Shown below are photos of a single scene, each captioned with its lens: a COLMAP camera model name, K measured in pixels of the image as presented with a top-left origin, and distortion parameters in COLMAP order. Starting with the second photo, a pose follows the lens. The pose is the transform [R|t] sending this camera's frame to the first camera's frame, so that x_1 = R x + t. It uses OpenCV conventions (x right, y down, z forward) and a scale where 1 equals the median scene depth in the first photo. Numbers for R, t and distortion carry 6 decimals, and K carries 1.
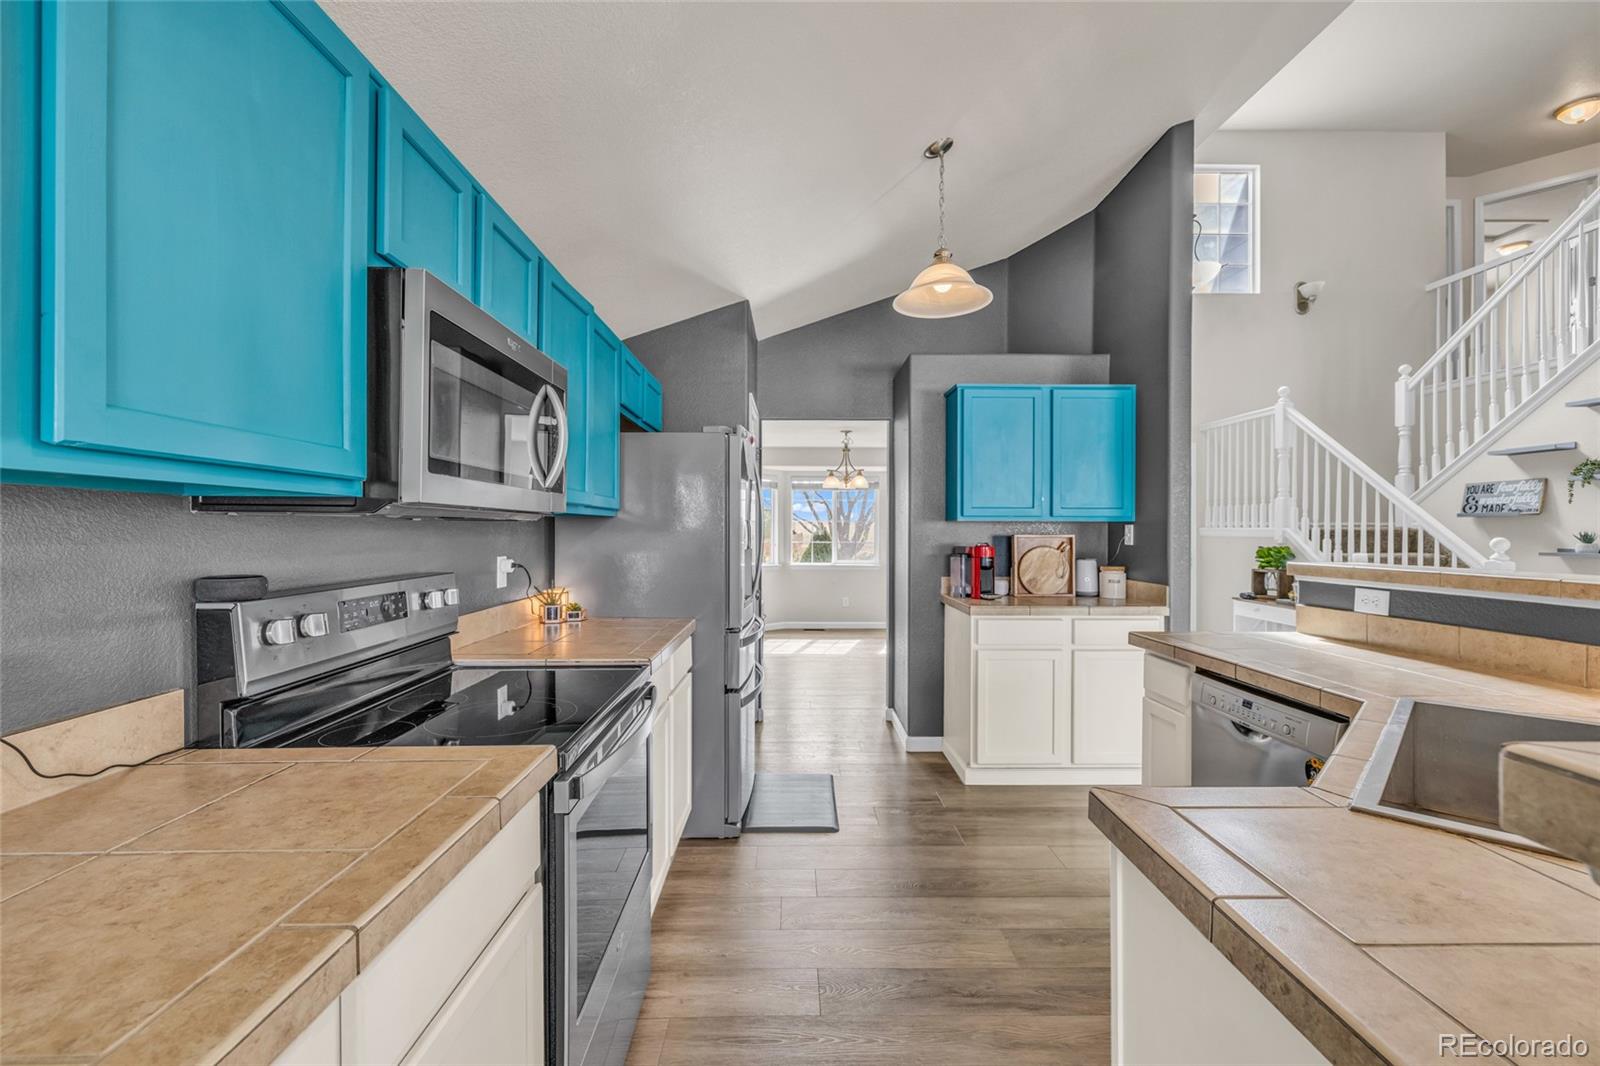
lens RADIAL K [[668.4, 0, 800.4], [0, 668.4, 528.6], [0, 0, 1]] dist [-0.000228, 0.000044]
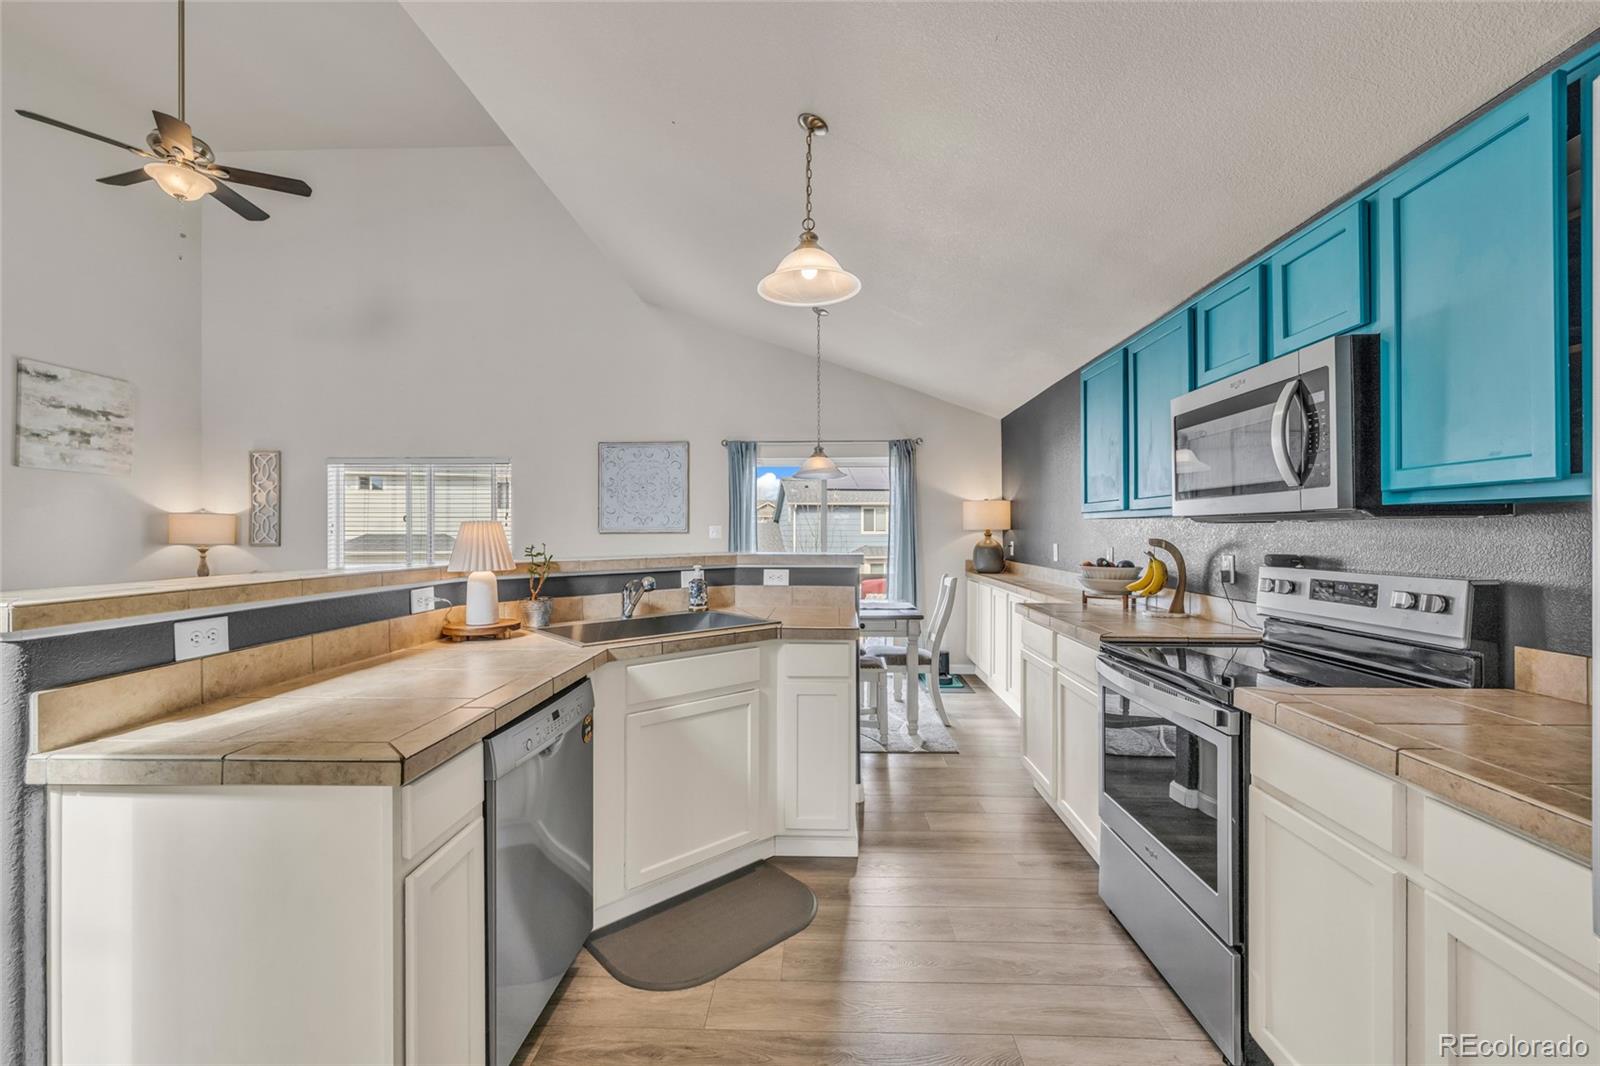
lens RADIAL K [[668.4, 0, 795.0], [0, 668.4, 530.8], [0, 0, 1]] dist [-0.000228, 0.000044]
pose [[-0.998595, 0.001998, 0.052959, 0.236453], [0.001674, 0.999980, -0.006152, 0.008770], [-0.052970, -0.006055, -0.998578, 1.668376]]
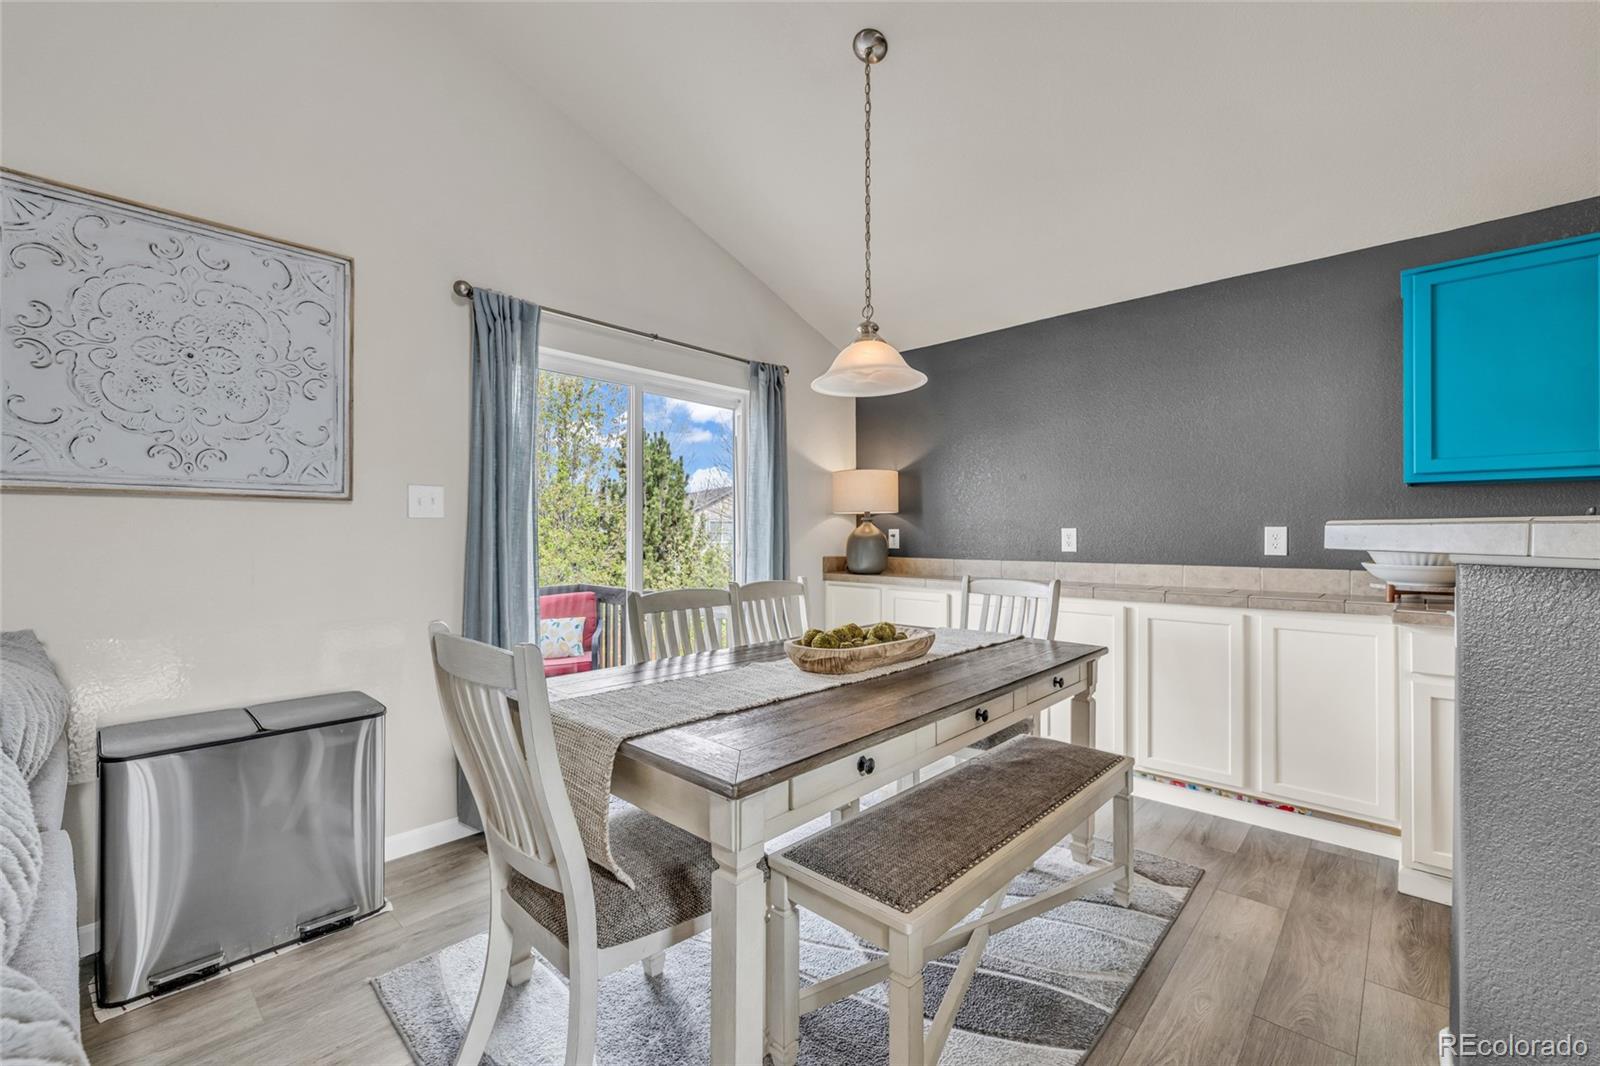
lens RADIAL K [[668.4, 0, 793.4], [0, 668.4, 531.6], [0, 0, 1]] dist [-0.000228, 0.000044]
pose [[-0.687209, -0.005071, -0.726442, 1.151856], [0.002983, 0.999948, -0.009802, 0.061410], [0.726454, -0.008903, -0.687158, 0.062276]]
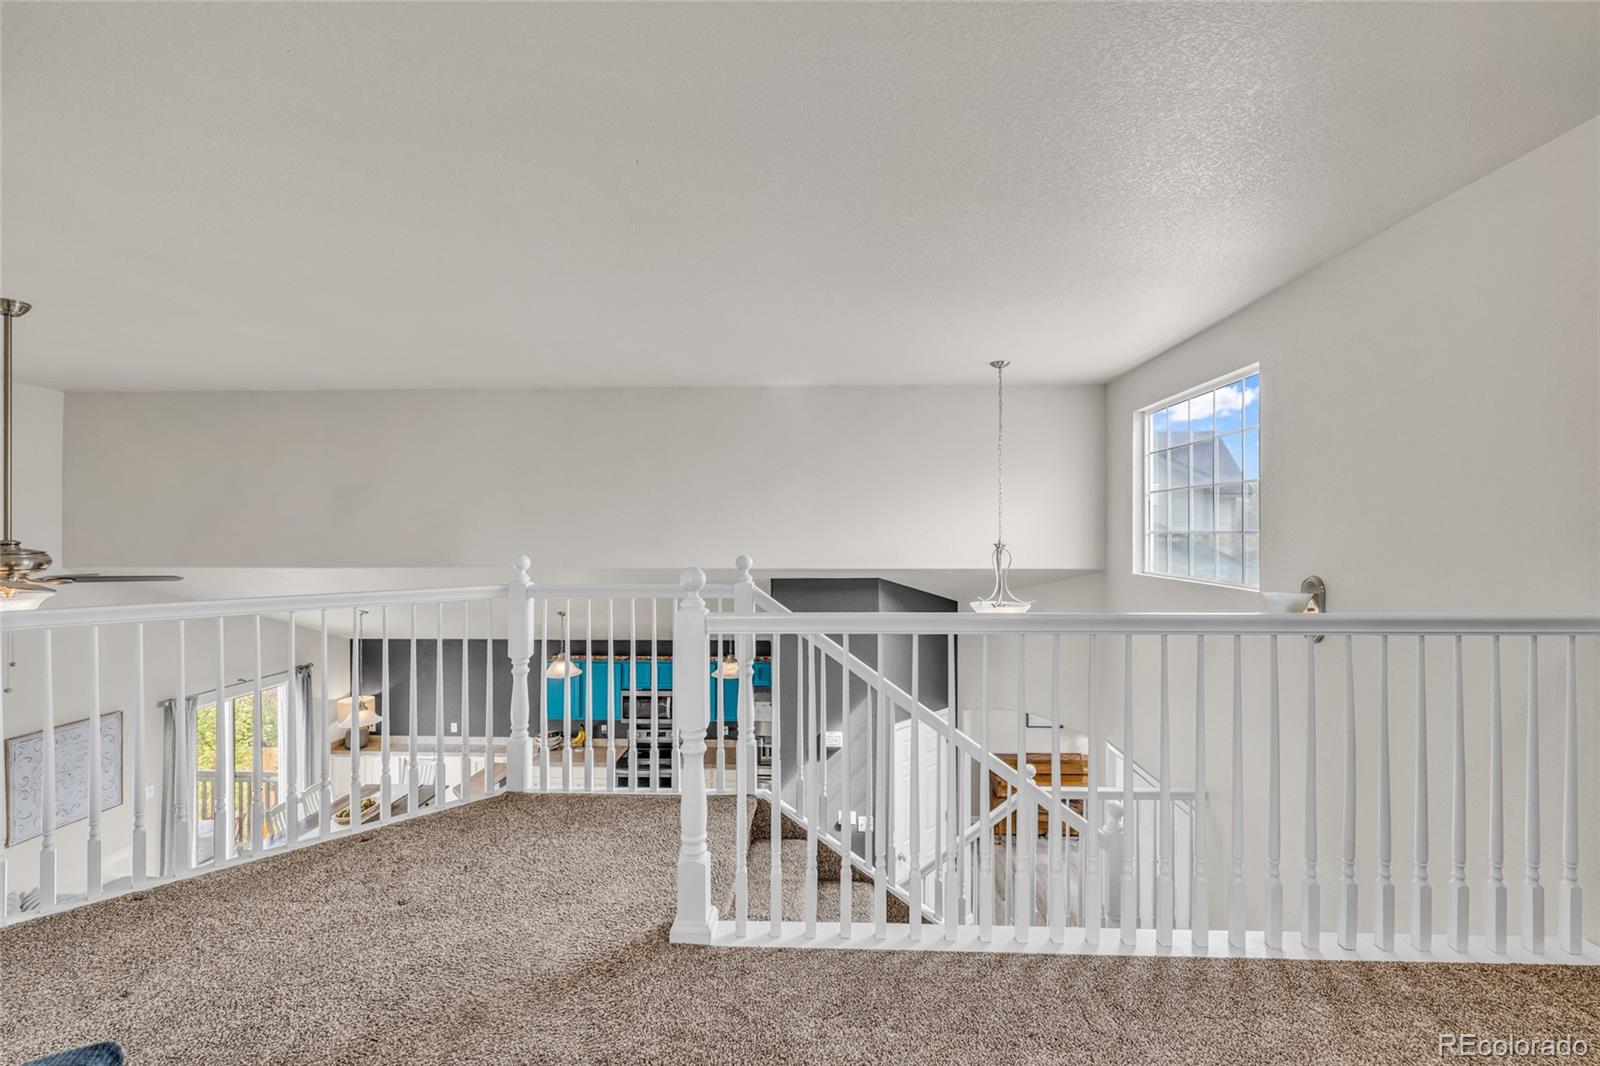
lens RADIAL K [[668.4, 0, 802.4], [0, 668.4, 538.2], [0, 0, 1]] dist [-0.000228, 0.000044]
pose [[-0.047064, 0.010109, -0.998841, 3.525280], [0.006005, 0.999934, 0.009838, -1.134701], [0.998874, -0.005535, -0.047122, 1.789156]]
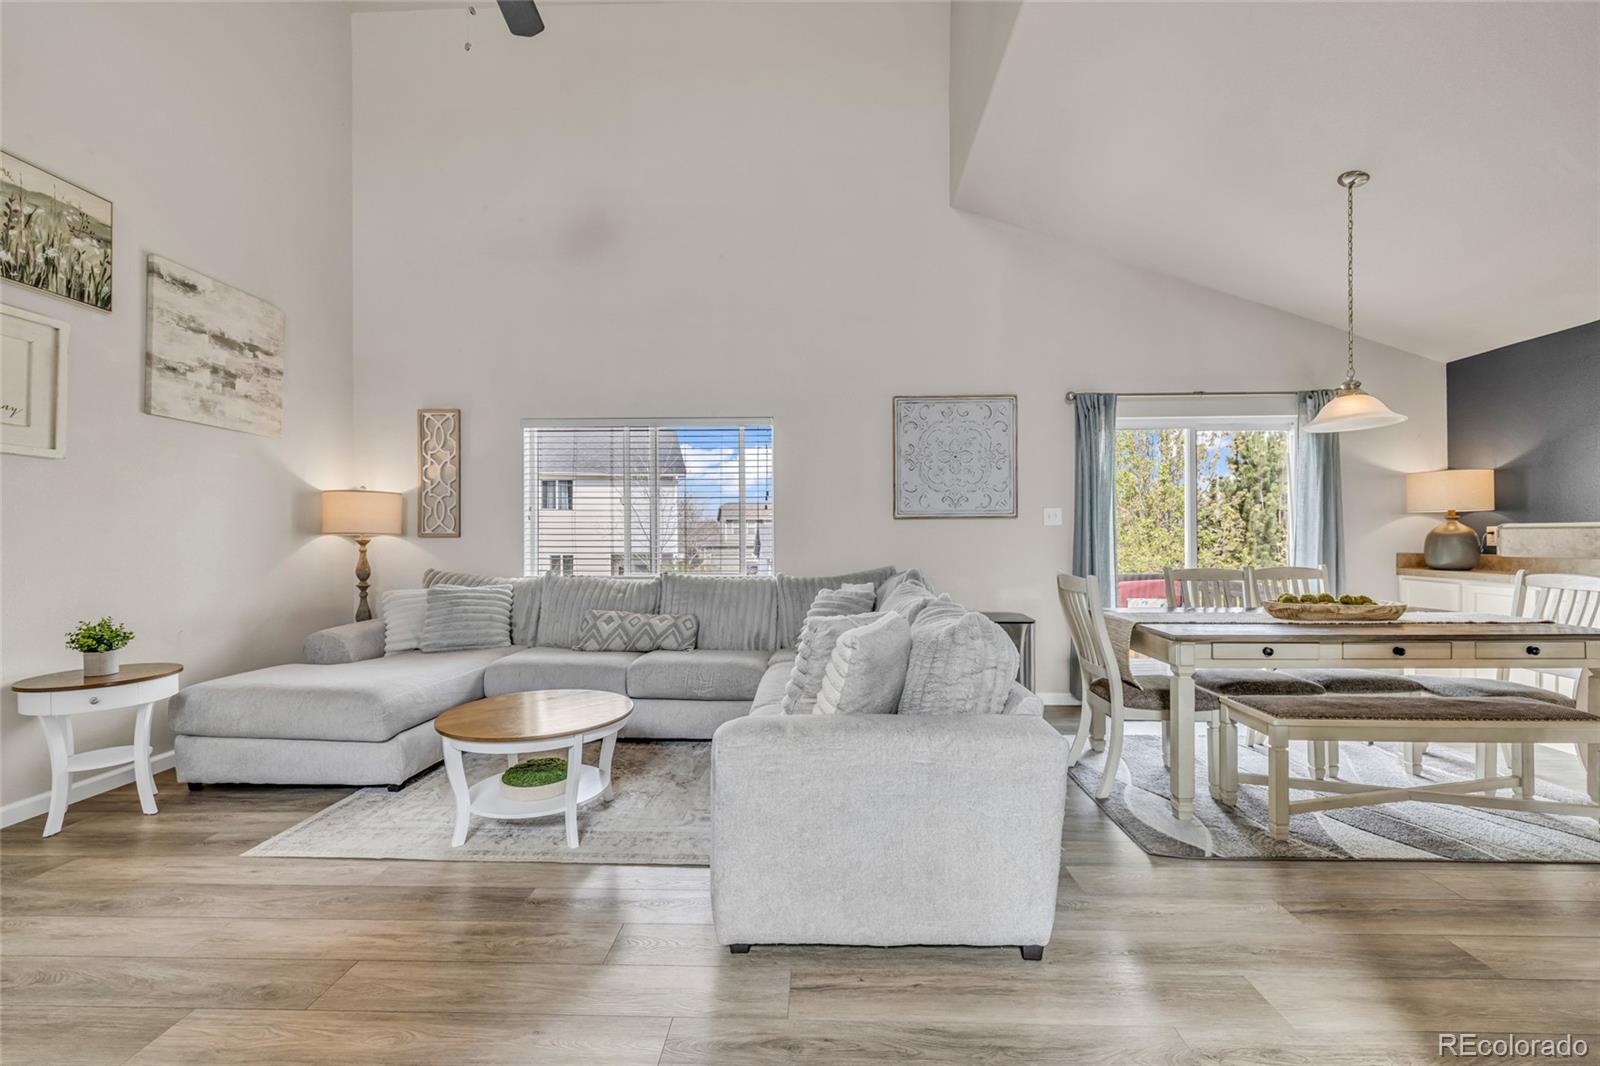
lens RADIAL K [[668.4, 0, 796.4], [0, 668.4, 535.4], [0, 0, 1]] dist [-0.000228, 0.000044]
pose [[-0.998832, 0.003359, 0.048191, 1.465173], [0.003139, 0.999984, -0.004632, 0.064479], [-0.048206, -0.004475, -0.998827, 0.985713]]
